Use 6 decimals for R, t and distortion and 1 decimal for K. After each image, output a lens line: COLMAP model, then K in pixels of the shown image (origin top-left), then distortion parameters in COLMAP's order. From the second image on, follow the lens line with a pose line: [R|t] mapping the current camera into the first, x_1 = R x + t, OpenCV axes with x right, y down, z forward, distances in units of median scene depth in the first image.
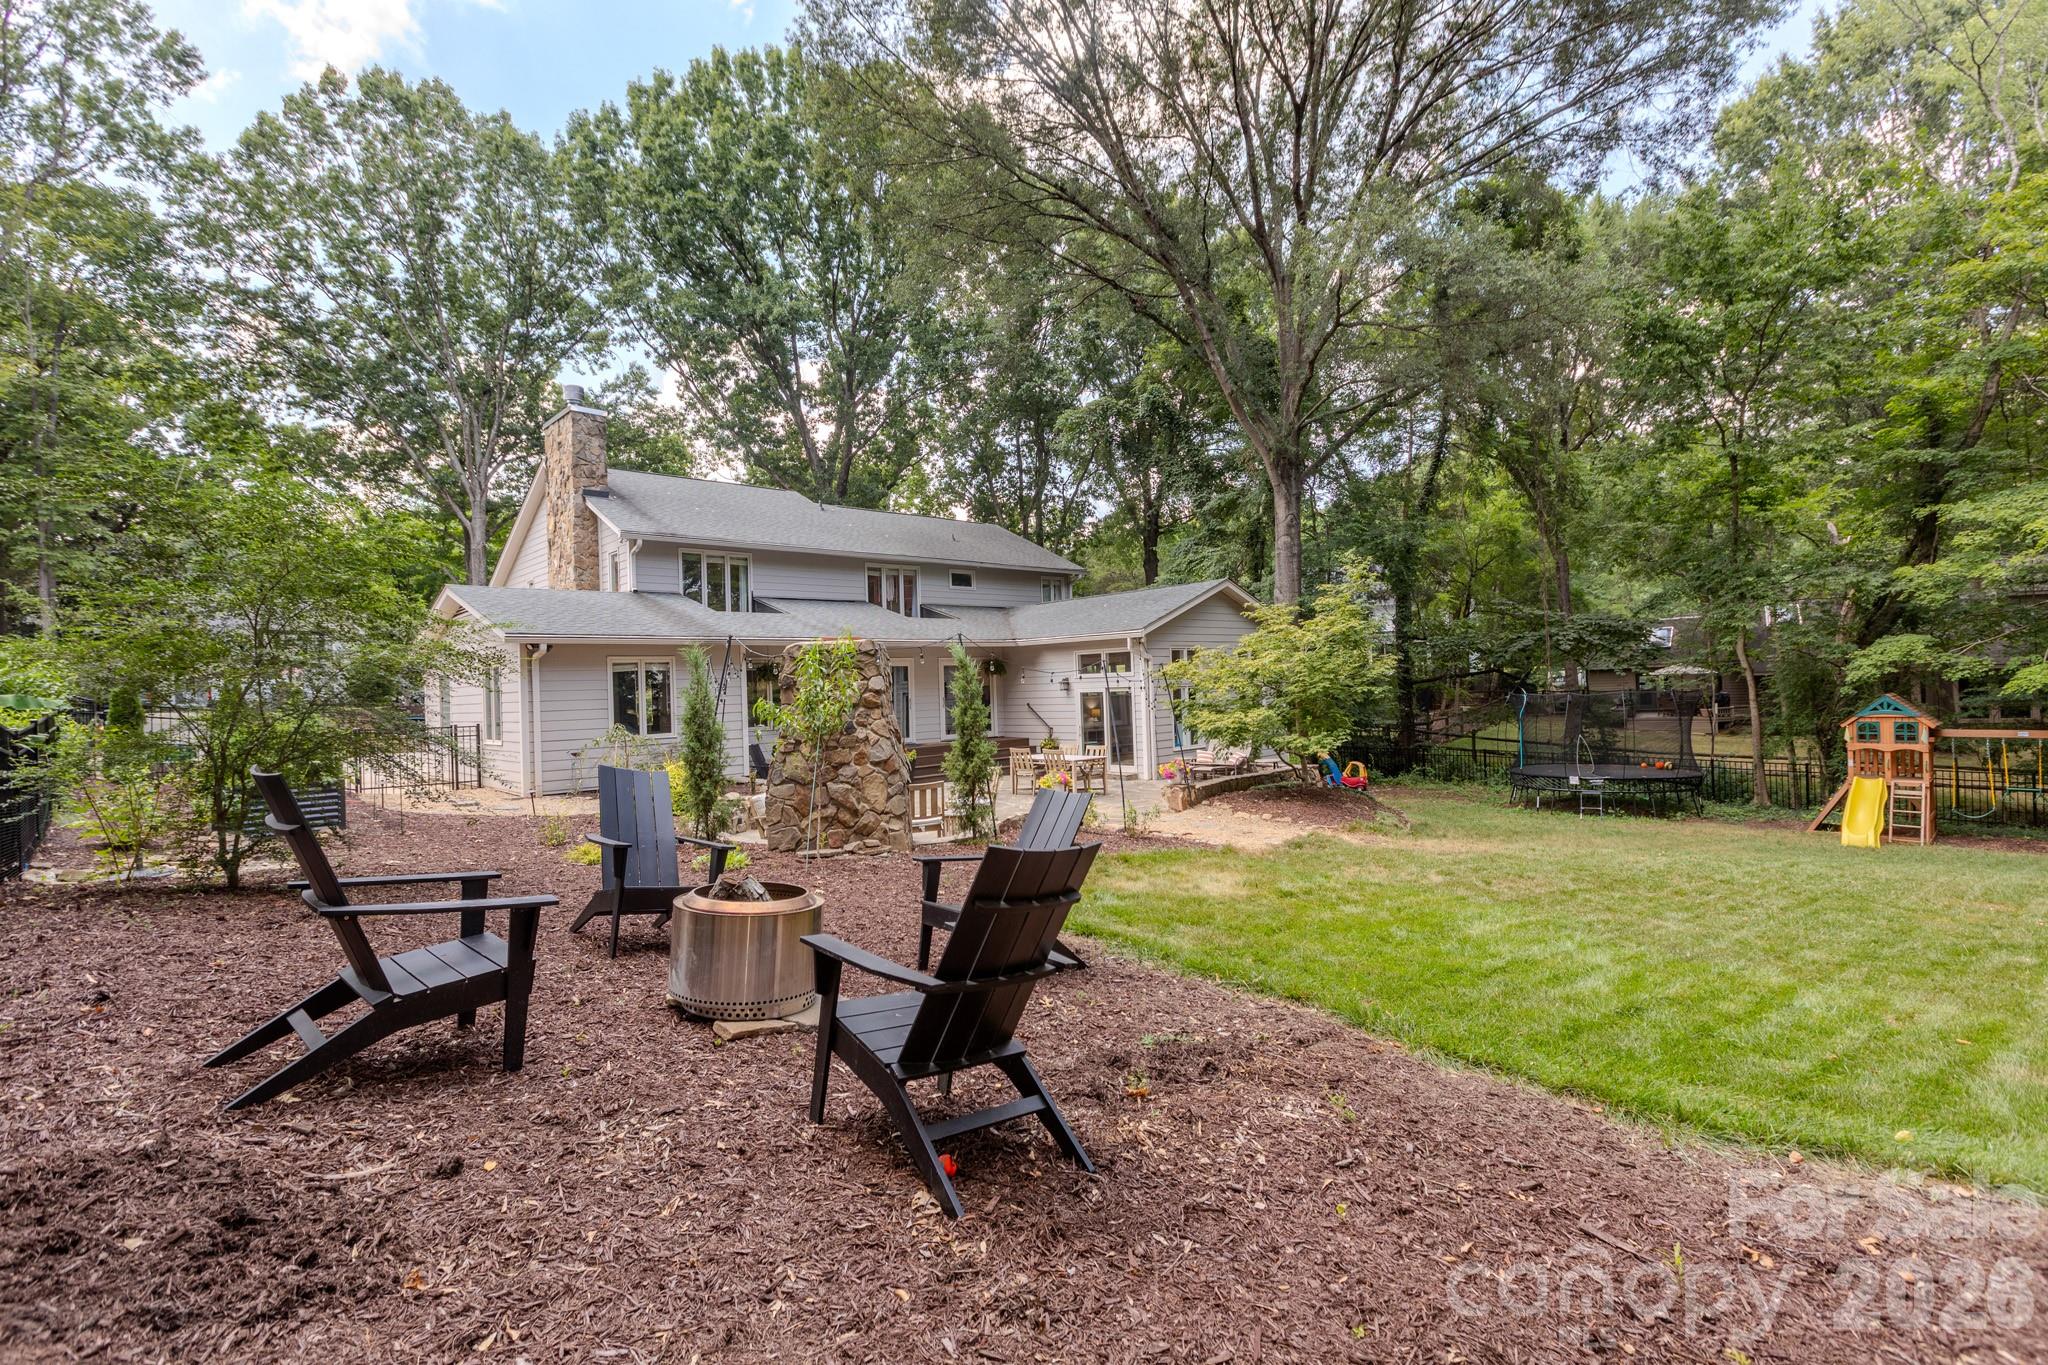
lens RADIAL K [[902.8, 0, 1008.7], [0, 902.8, 678.8], [0, 0, 1]] dist [0.001498, -0.004209]
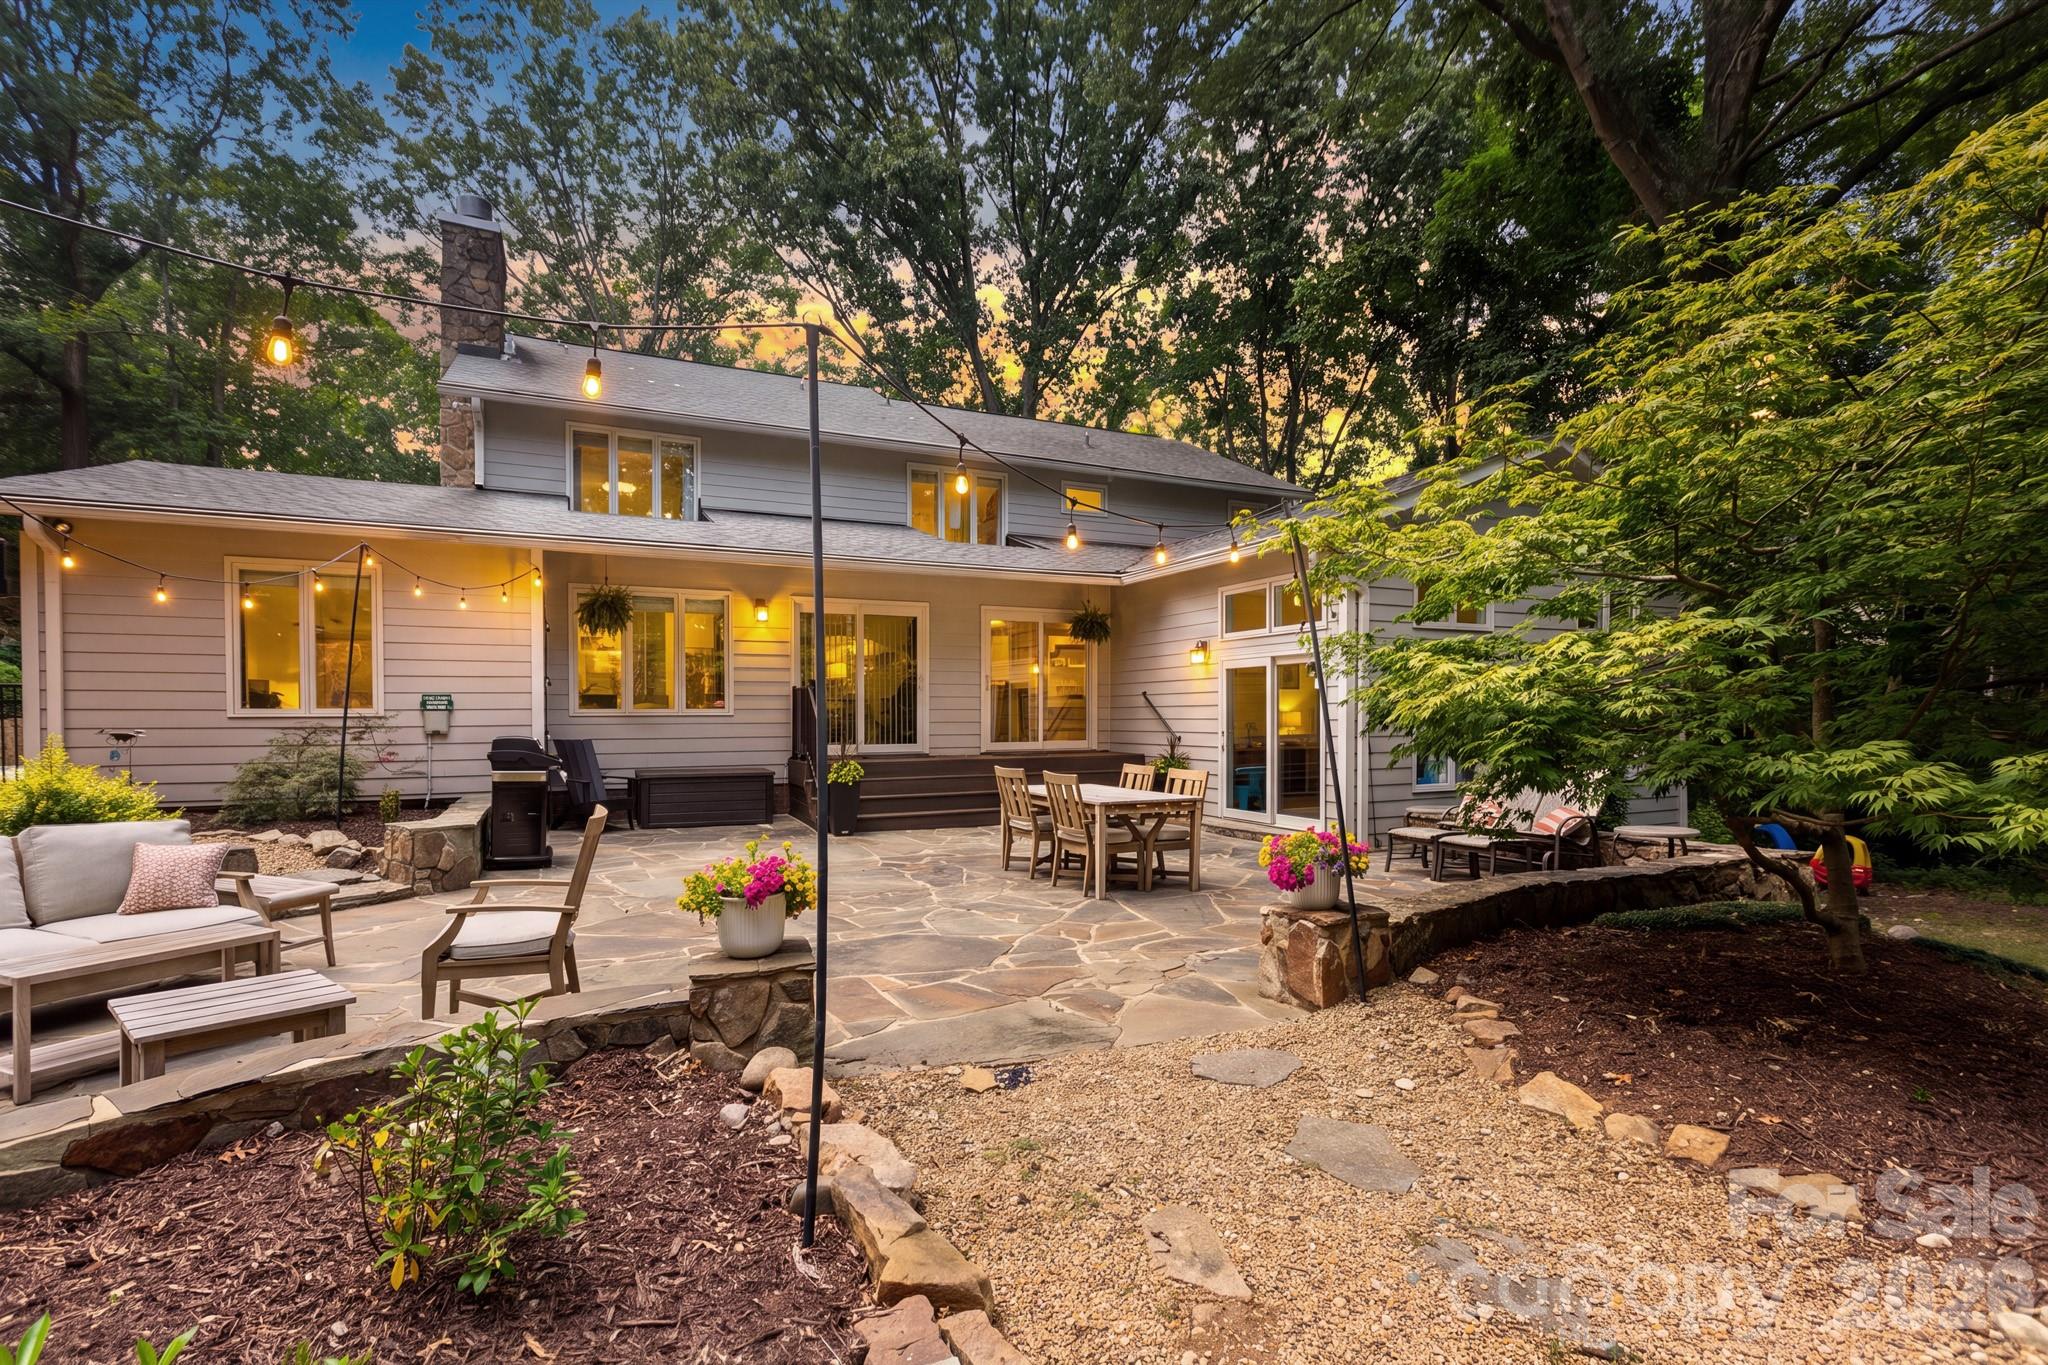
lens RADIAL K [[902.8, 0, 1008.7], [0, 902.8, 678.8], [0, 0, 1]] dist [0.001498, -0.004209]
pose [[0.950054, 0.032092, -0.310432, 0.124169], [-0.040038, 0.999013, -0.019259, 0.036794], [0.309507, 0.030726, 0.950401, 0.473532]]
